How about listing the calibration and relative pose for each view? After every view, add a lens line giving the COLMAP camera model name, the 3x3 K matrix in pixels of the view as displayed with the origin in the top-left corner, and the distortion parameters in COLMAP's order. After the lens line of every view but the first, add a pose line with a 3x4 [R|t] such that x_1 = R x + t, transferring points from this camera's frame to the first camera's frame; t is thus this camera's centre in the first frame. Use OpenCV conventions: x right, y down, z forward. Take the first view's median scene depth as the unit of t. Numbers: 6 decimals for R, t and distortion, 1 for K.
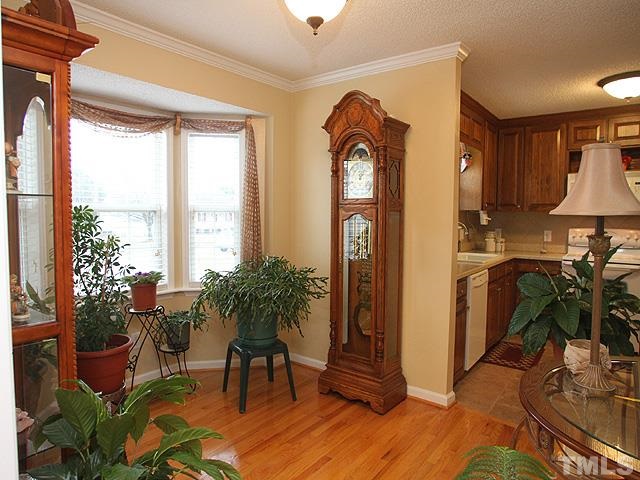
lens RADIAL K [[415.1, 0, 317.9], [0, 415.1, 235.6], [0, 0, 1]] dist [-0.046782, 0.003417]
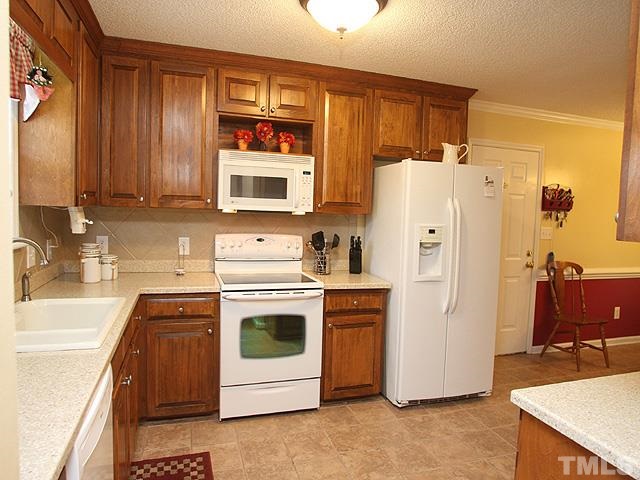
lens RADIAL K [[415.1, 0, 317.2], [0, 415.1, 234.5], [0, 0, 1]] dist [-0.046782, 0.003417]
pose [[0.575428, -0.047439, 0.816476, 0.164585], [0.018378, 0.998814, 0.045082, -0.044258], [-0.817646, -0.010937, 0.575617, 0.481108]]
